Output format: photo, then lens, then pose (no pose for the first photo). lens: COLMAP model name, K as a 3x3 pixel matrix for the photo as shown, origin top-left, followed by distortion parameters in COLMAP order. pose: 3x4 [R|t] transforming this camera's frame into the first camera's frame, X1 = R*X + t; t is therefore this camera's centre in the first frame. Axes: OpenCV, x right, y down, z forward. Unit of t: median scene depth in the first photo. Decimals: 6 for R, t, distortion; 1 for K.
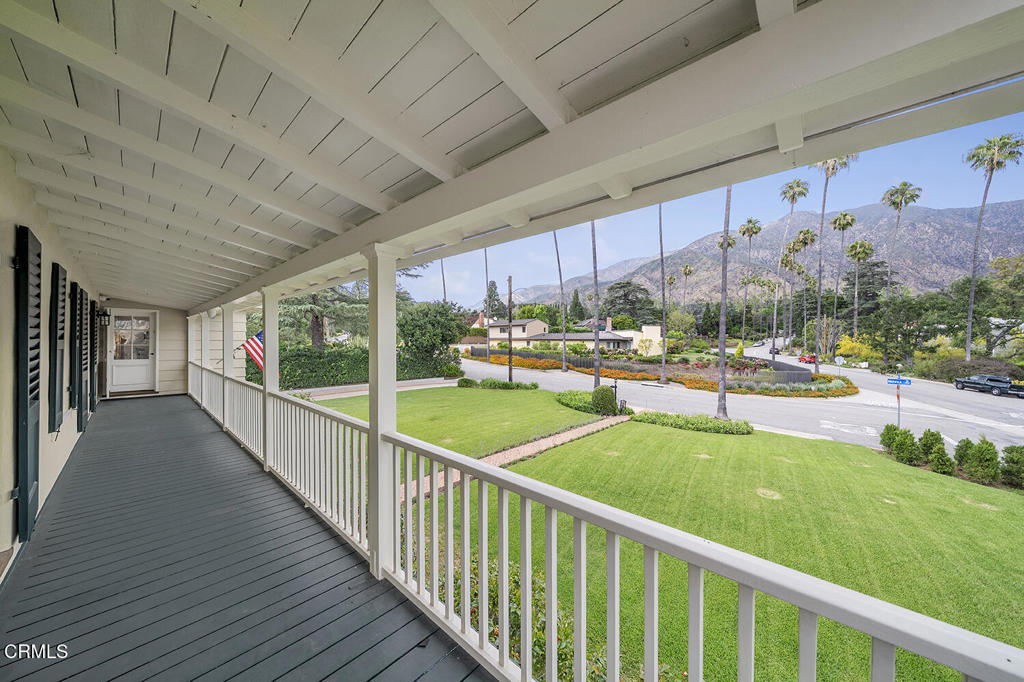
lens RADIAL K [[349.1, 0, 506.7], [0, 349.1, 346.9], [0, 0, 1]] dist [-0.001673, -0.000127]
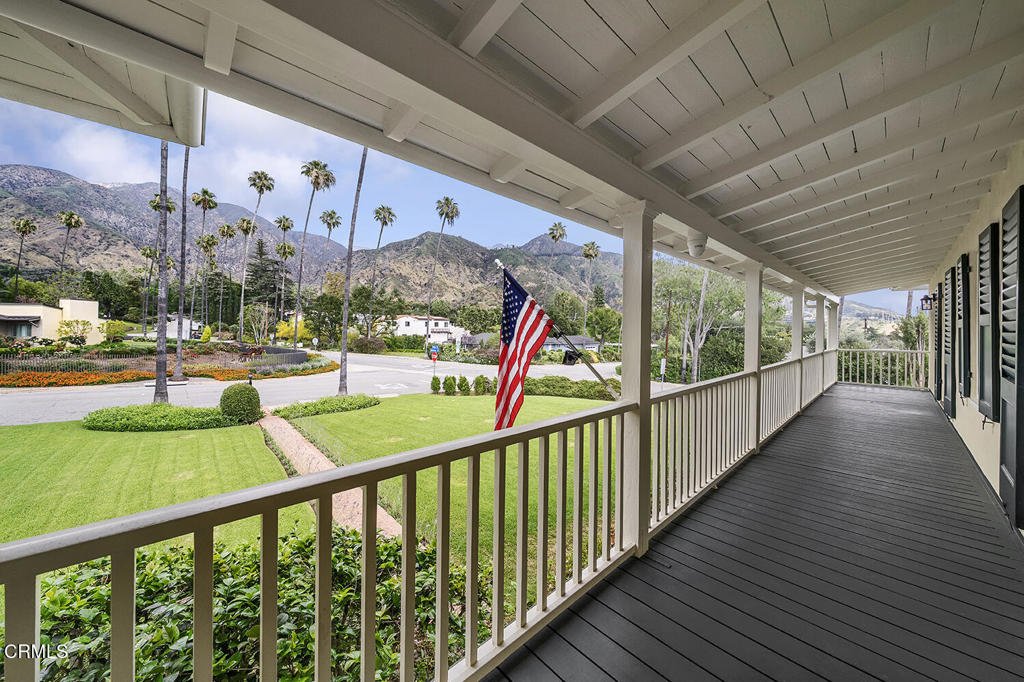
lens RADIAL K [[349.1, 0, 506.7], [0, 349.1, 346.9], [0, 0, 1]] dist [-0.001673, -0.000127]
pose [[0.105256, -0.053194, 0.993021, -0.156012], [0.008145, 0.998581, 0.052629, -0.001212], [-0.994412, 0.002548, 0.105540, 0.145816]]
